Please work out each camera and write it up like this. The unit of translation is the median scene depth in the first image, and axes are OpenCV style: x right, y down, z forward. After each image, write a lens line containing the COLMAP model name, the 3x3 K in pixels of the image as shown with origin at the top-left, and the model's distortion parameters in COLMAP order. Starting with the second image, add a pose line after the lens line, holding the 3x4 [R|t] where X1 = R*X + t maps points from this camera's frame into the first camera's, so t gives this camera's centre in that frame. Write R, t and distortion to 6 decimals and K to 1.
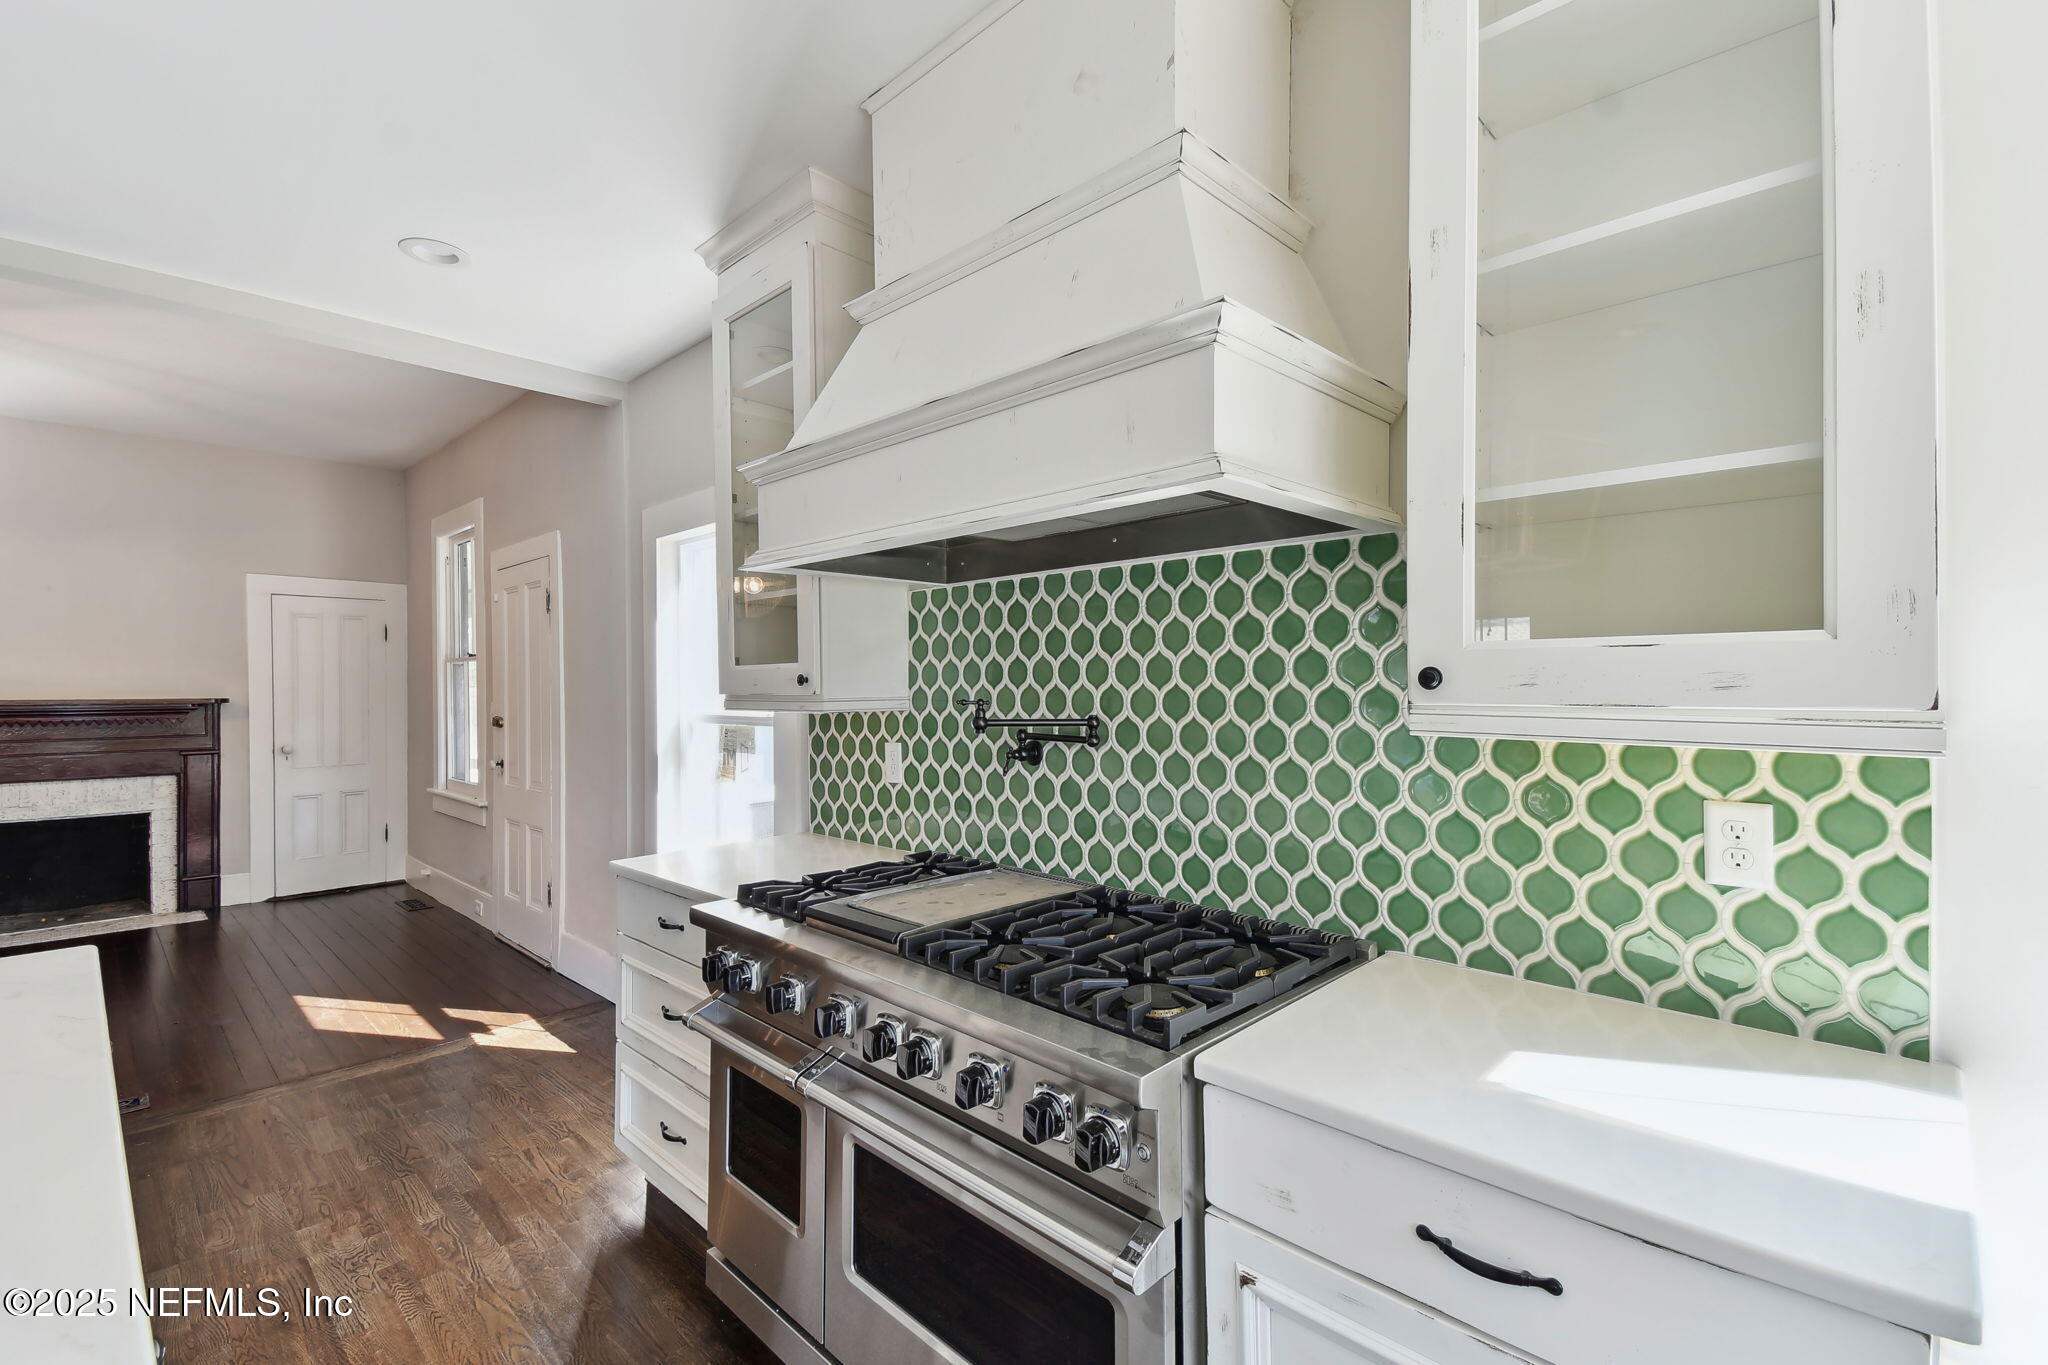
lens RADIAL K [[894.4, 0, 1010.9], [0, 894.4, 682.5], [0, 0, 1]] dist [0.026712, -0.007698]
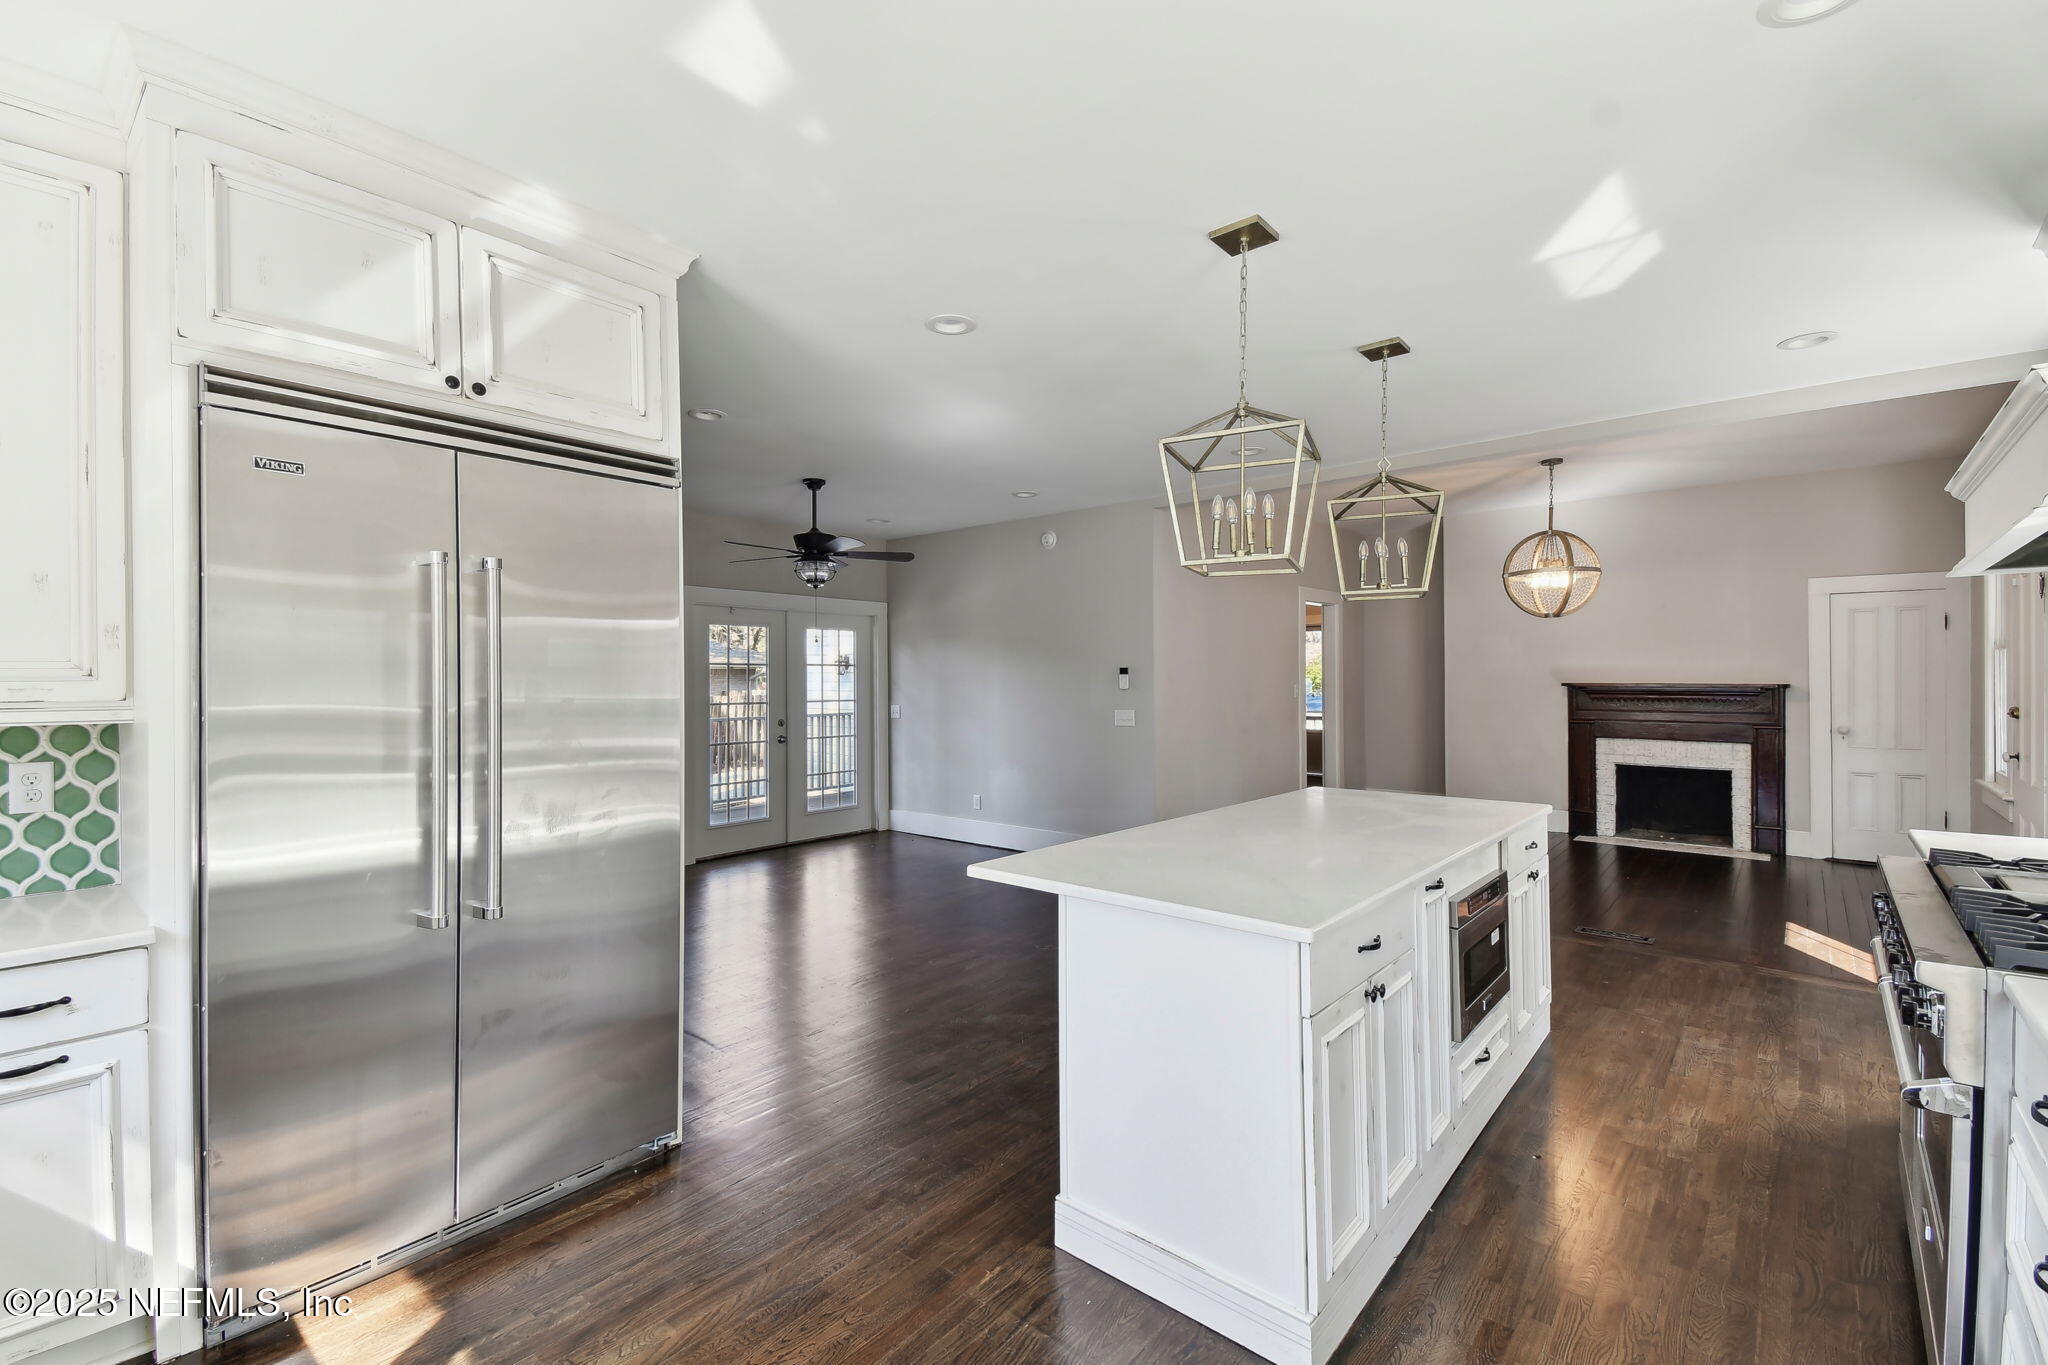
lens RADIAL K [[894.4, 0, 994.7], [0, 894.4, 679.6], [0, 0, 1]] dist [0.026712, -0.007698]
pose [[0.038277, 0.009704, -0.999220, 0.680821], [0.003380, 0.999946, 0.009841, -0.009570], [0.999261, -0.003754, 0.038243, -0.229607]]
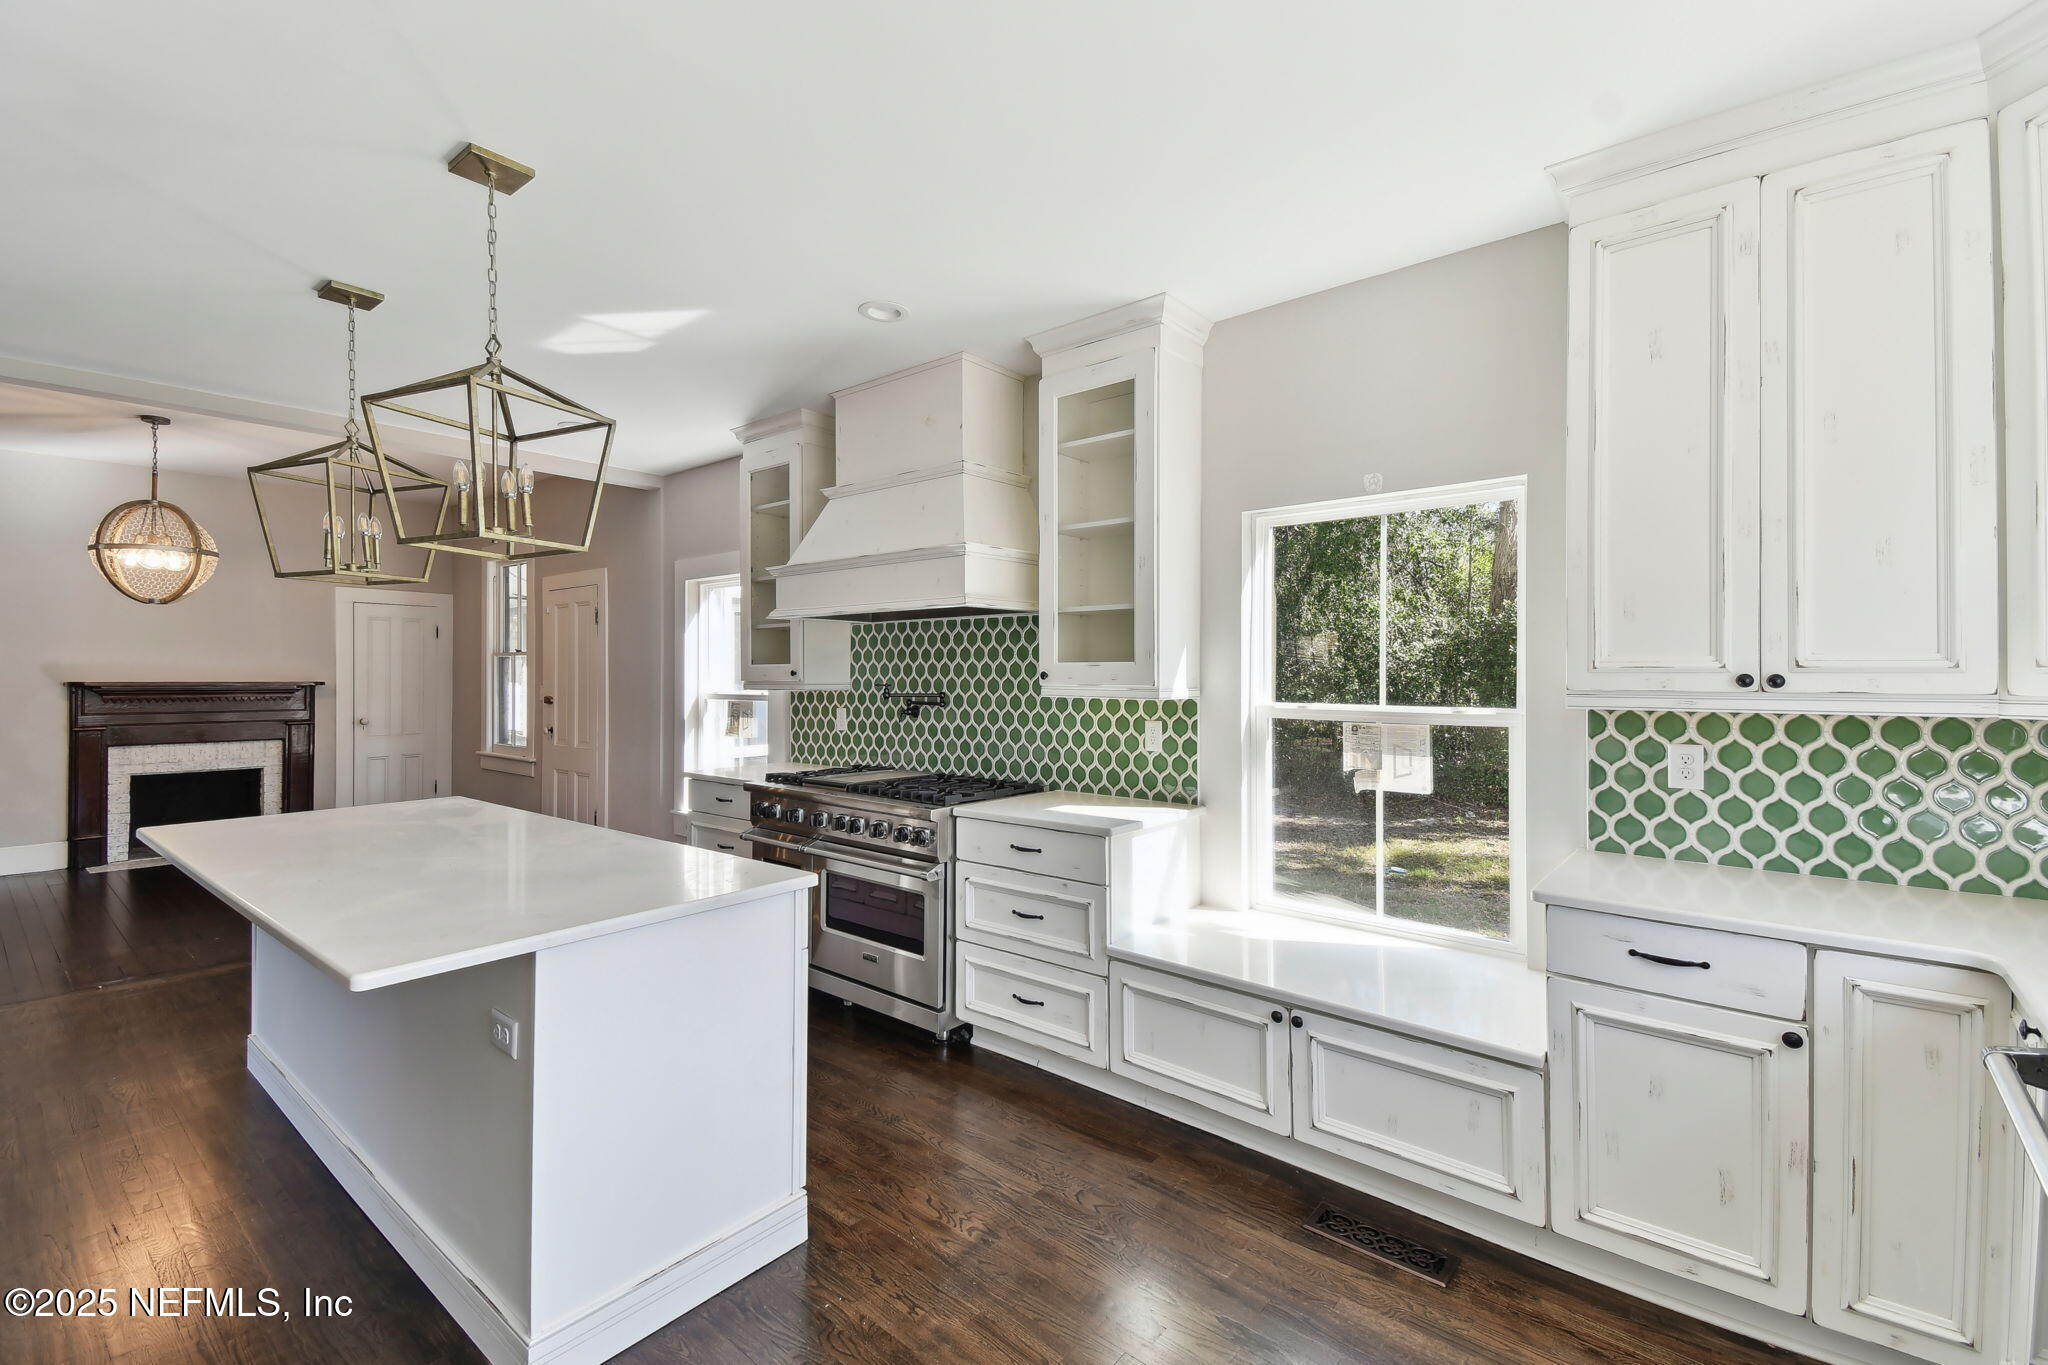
lens RADIAL K [[894.4, 0, 1027.3], [0, 894.4, 672.7], [0, 0, 1]] dist [0.026712, -0.007698]
pose [[0.996196, 0.008209, 0.086751, 0.090439], [-0.008091, 0.999966, -0.001702, -0.004210], [-0.086762, 0.000994, 0.996229, -0.886516]]
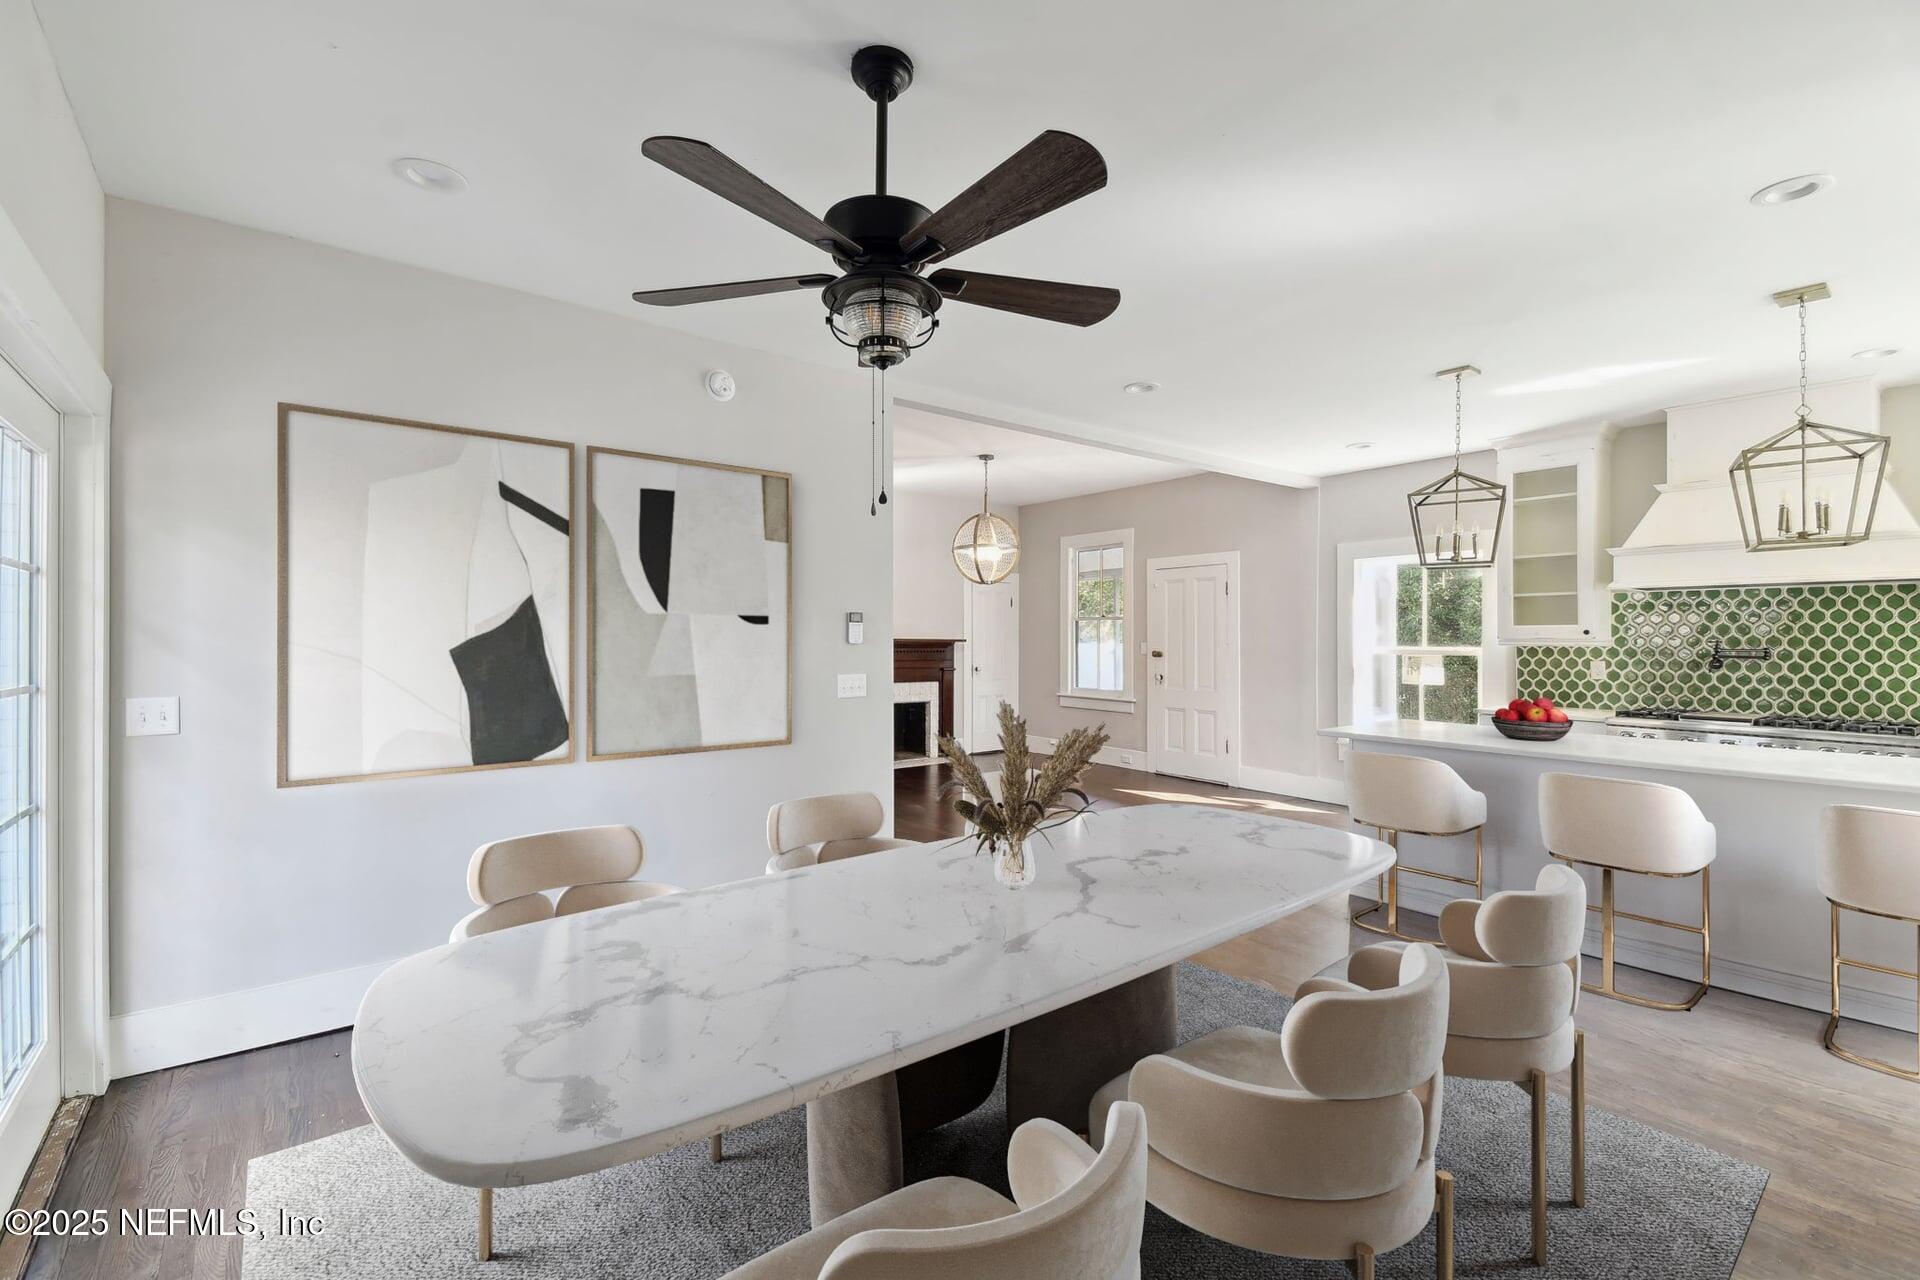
lens RADIAL K [[838.5, 0, 908.1], [0, 838.5, 633.0], [0, 0, 1]] dist [0.026712, -0.007698]
pose [[0.987709, 0.011252, -0.155901, -1.590763], [-0.012042, 0.999919, -0.004121, 0.028780], [0.155842, 0.005948, 0.987764, -1.440048]]
